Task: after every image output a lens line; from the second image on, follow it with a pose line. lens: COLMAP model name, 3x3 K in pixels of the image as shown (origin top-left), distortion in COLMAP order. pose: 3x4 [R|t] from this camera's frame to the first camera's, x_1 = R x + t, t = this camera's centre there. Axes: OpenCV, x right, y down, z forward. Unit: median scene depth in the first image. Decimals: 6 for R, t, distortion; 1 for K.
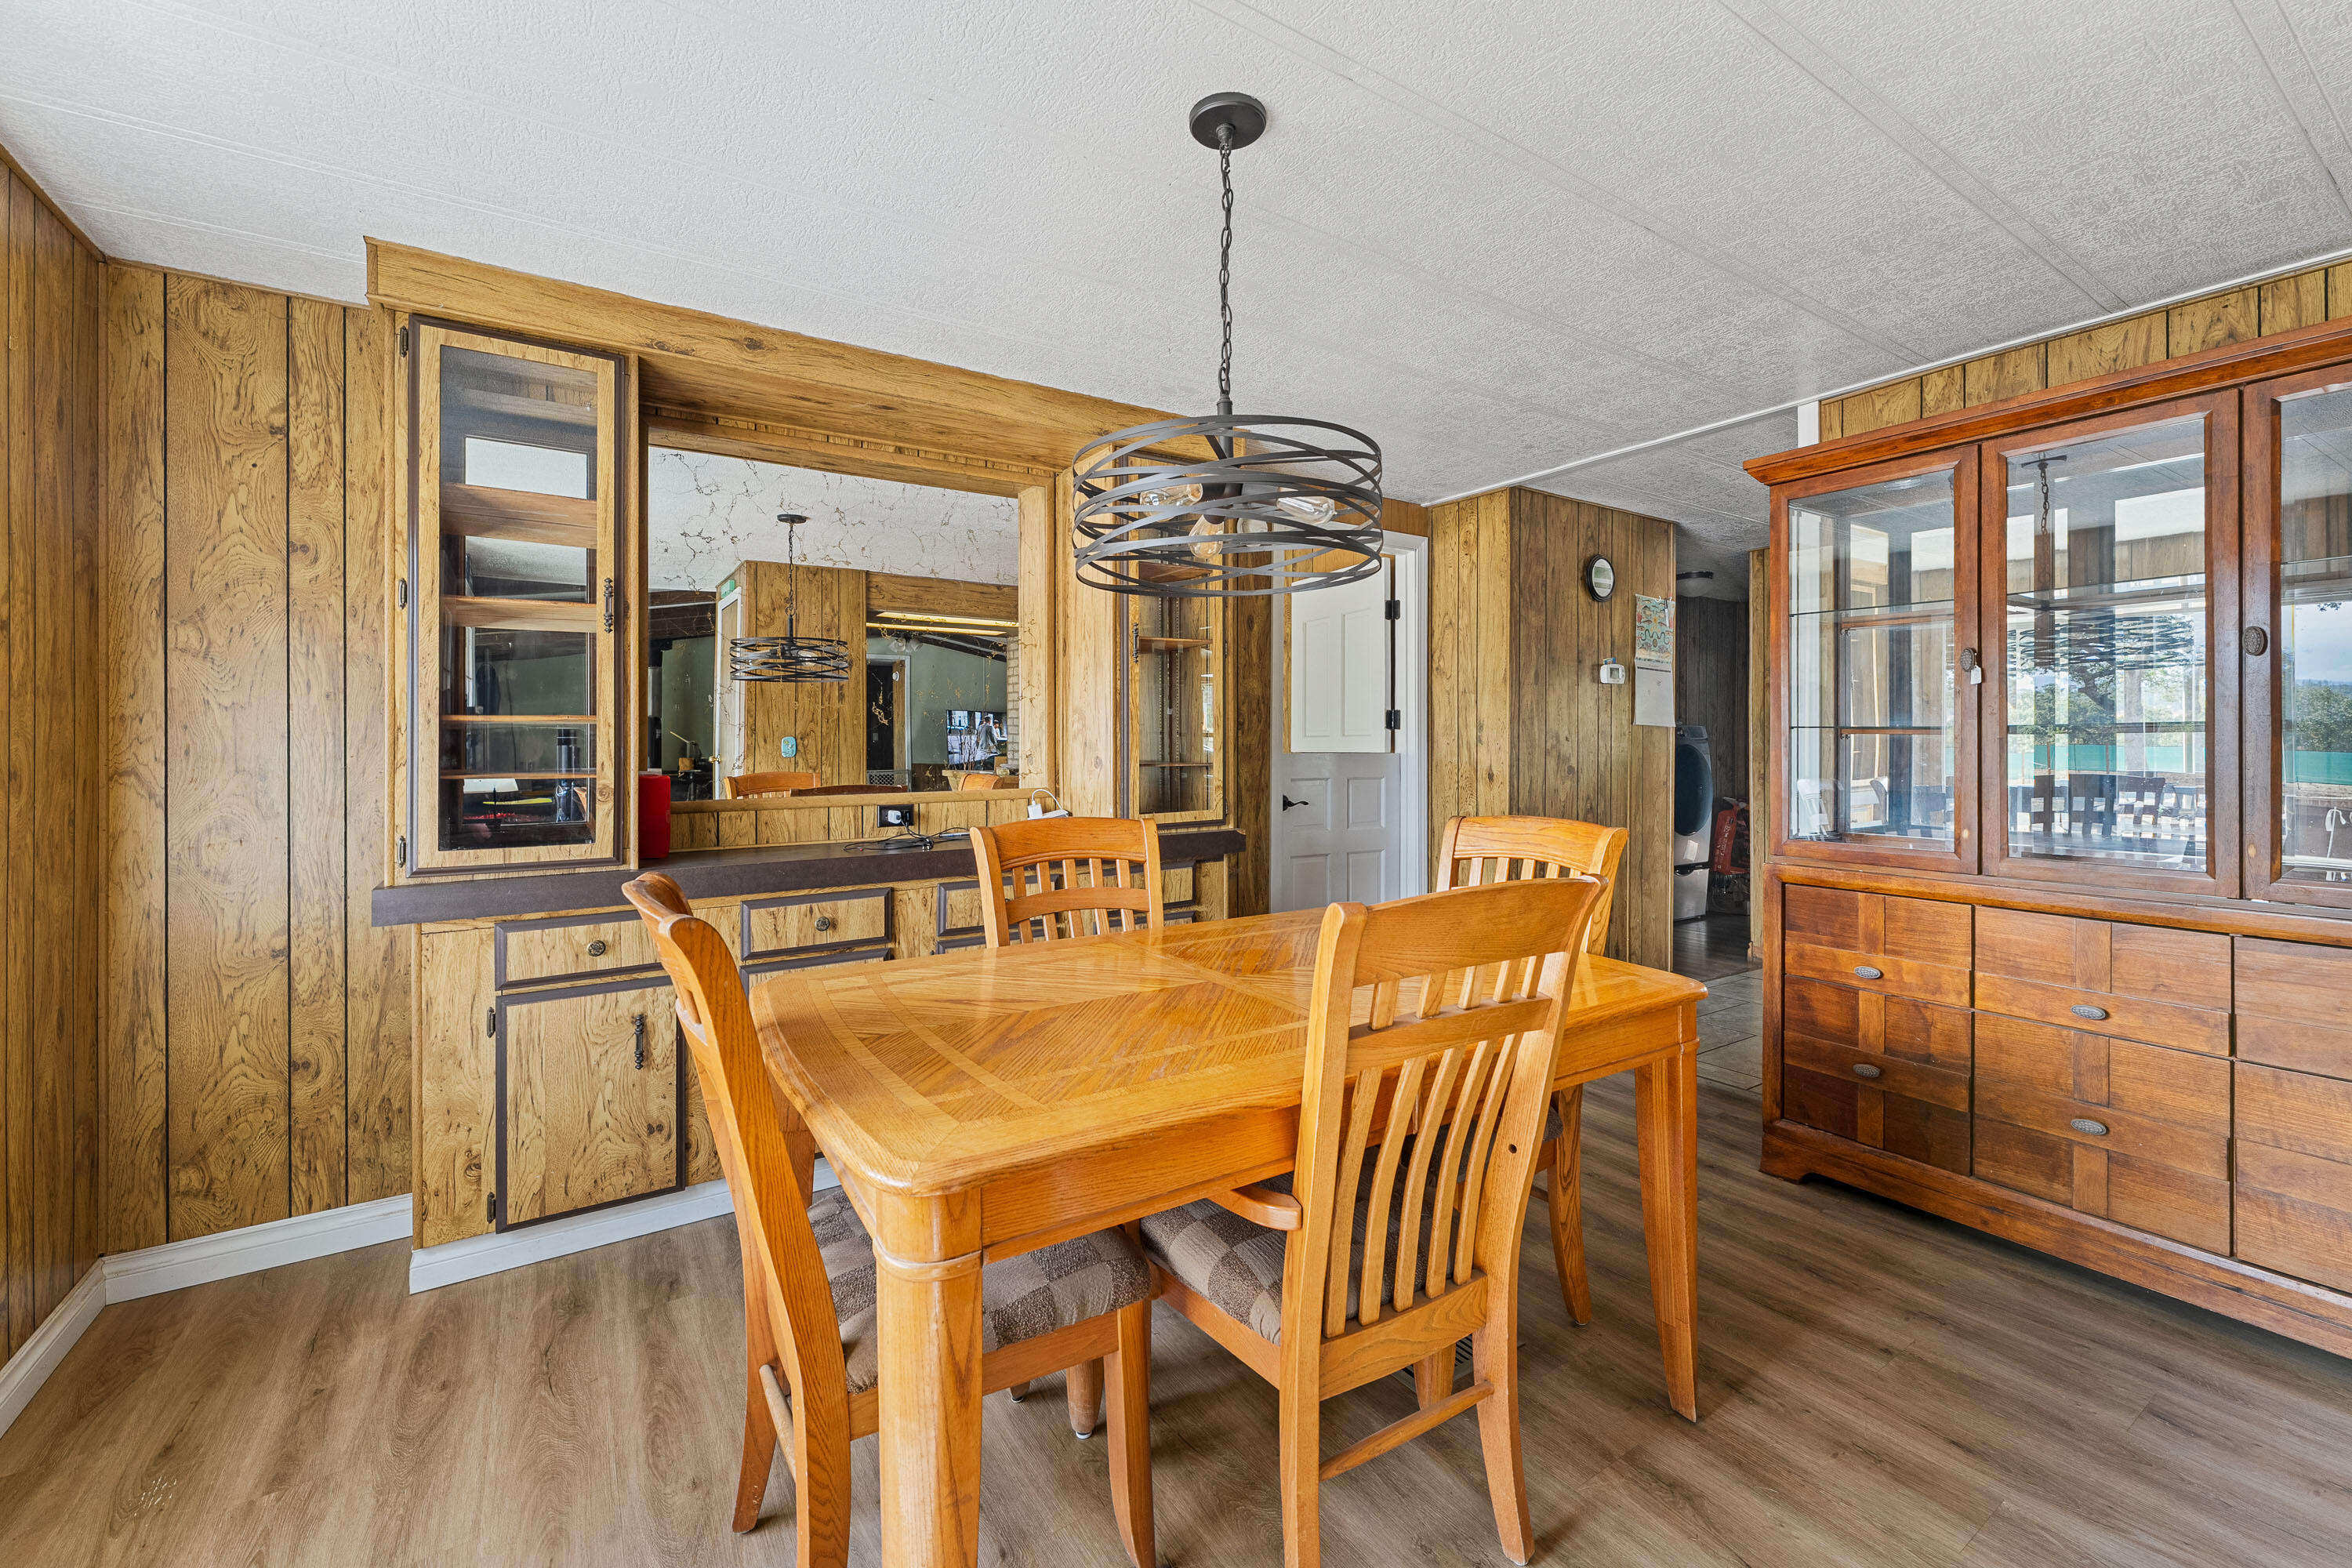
lens RADIAL K [[950.0, 0, 1167.3], [0, 950.0, 764.0], [0, 0, 1]] dist [0.001047, 0.000019]
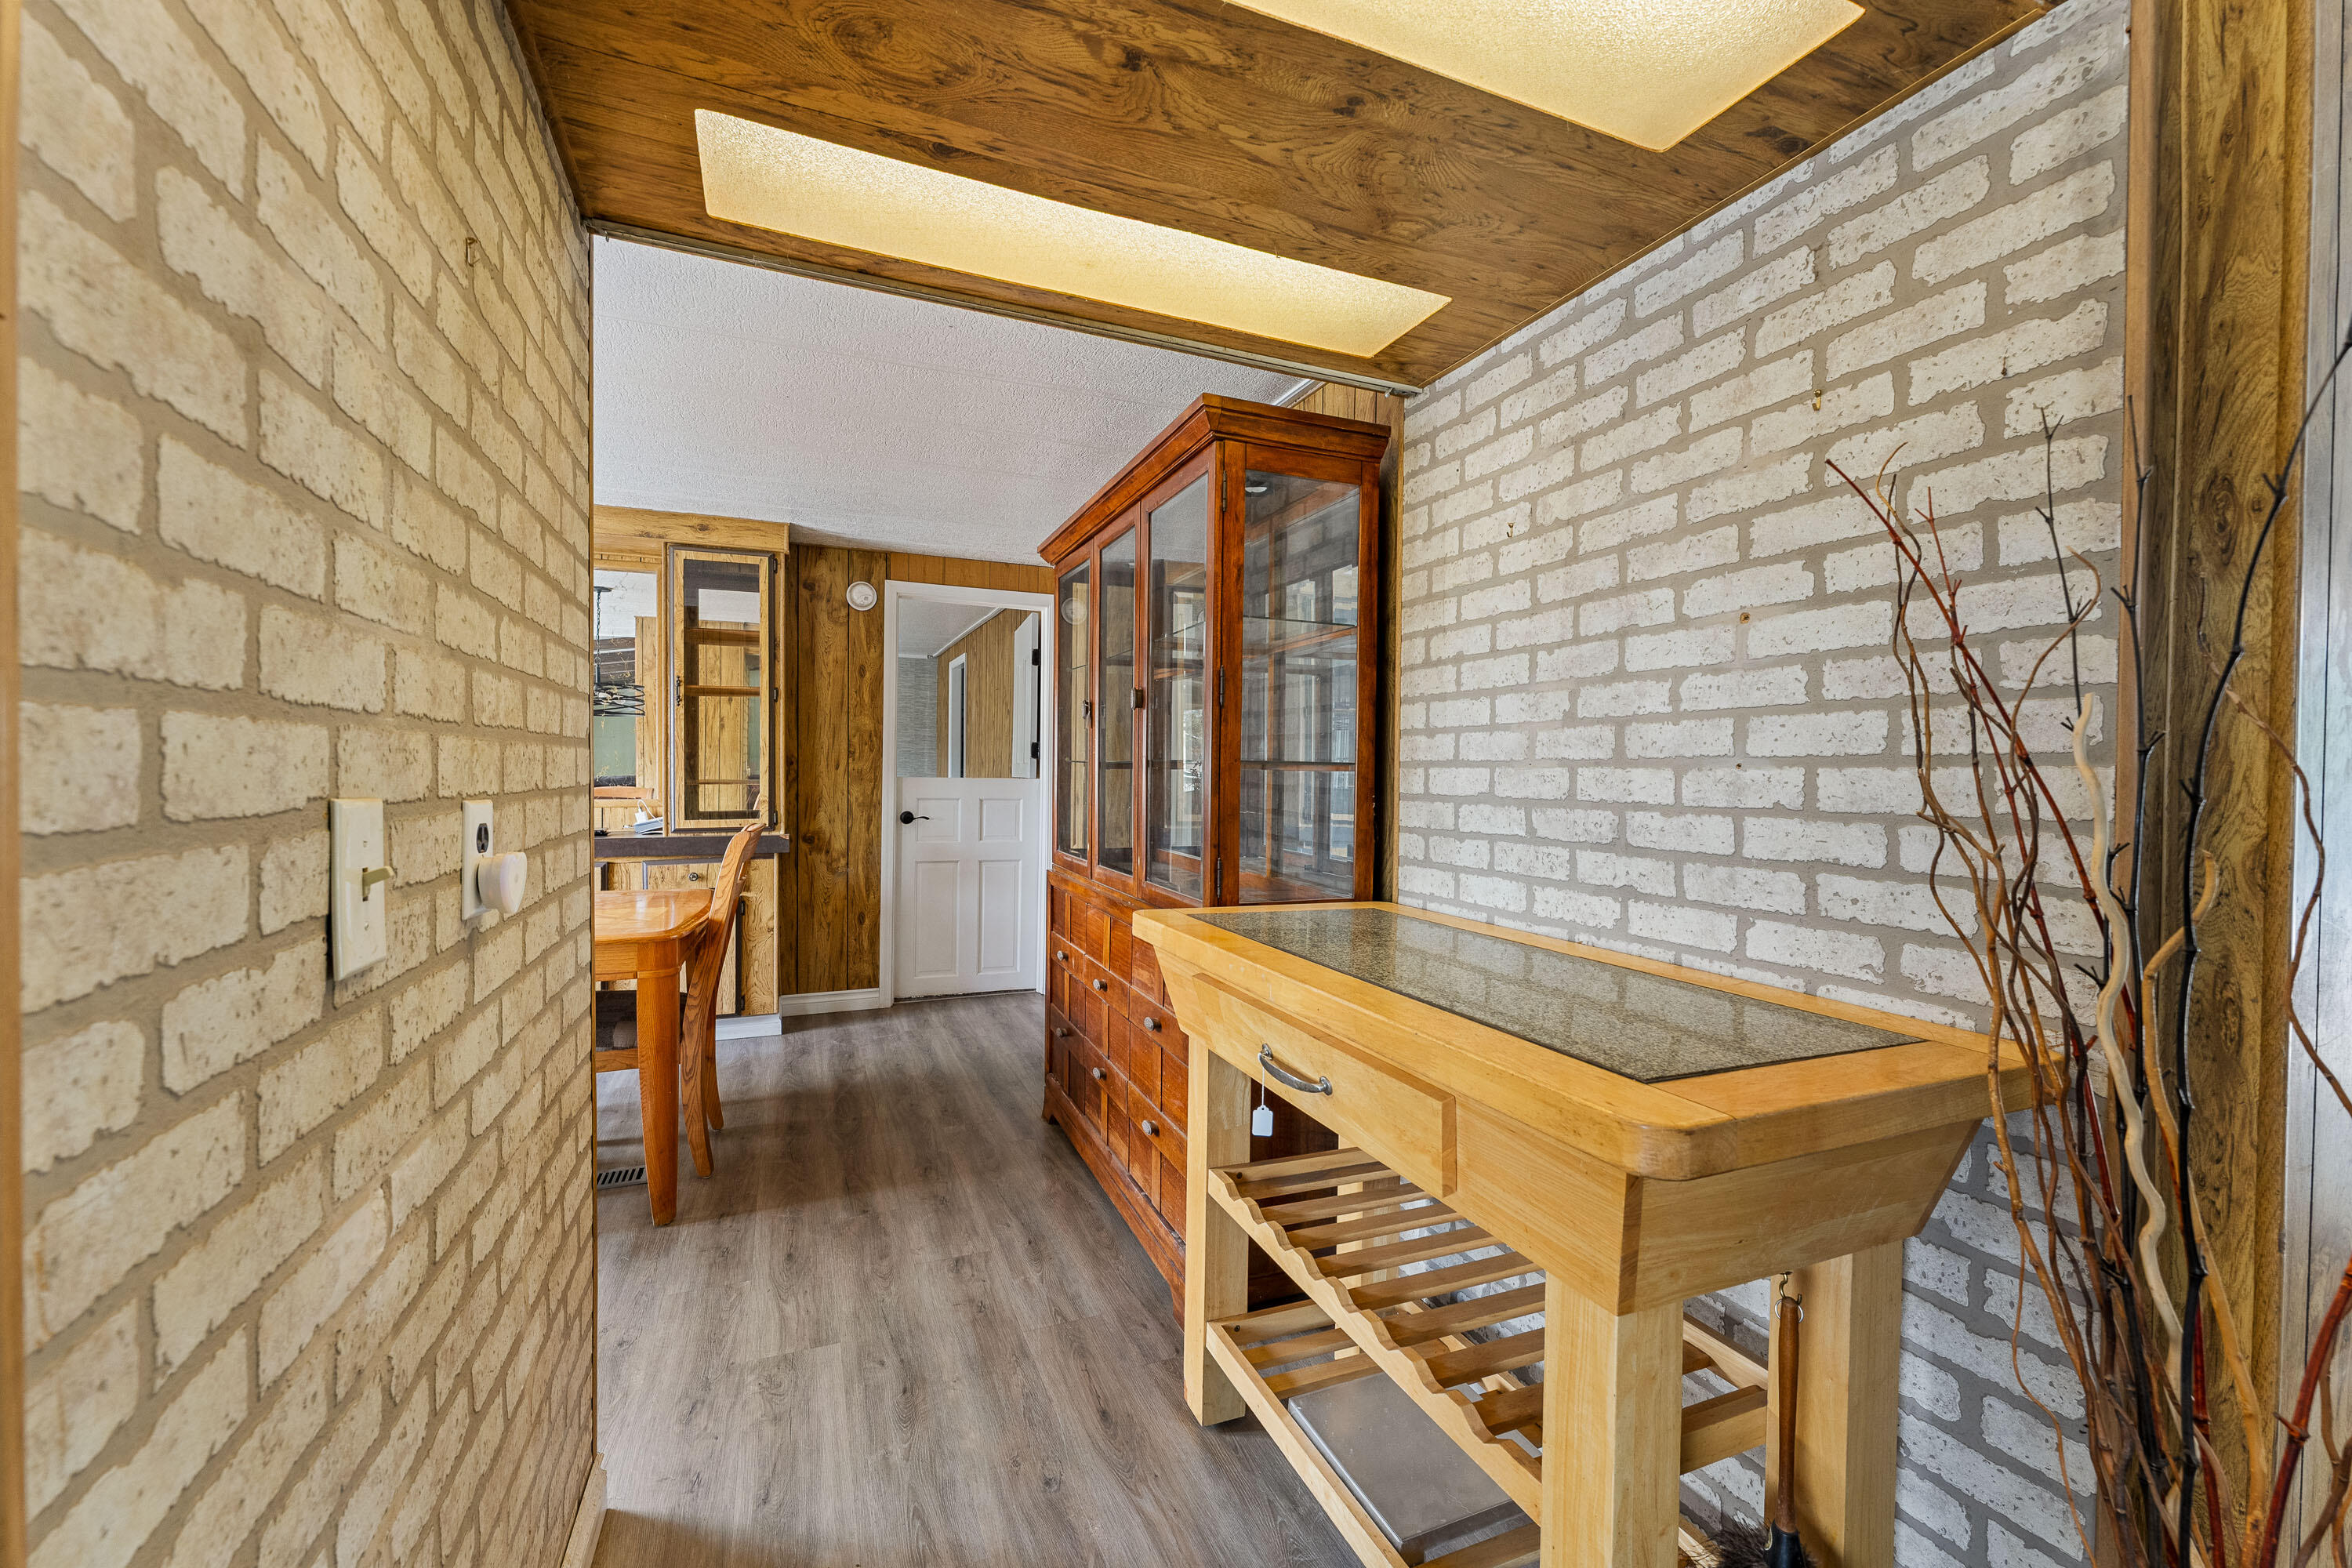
lens RADIAL K [[950.0, 0, 1167.3], [0, 950.0, 764.0], [0, 0, 1]] dist [0.001047, 0.000019]
pose [[0.983285, 0.013859, -0.181544, 0.816690], [-0.017785, 0.999641, -0.020017, -0.011055], [0.181201, 0.022911, 0.983179, -0.174166]]
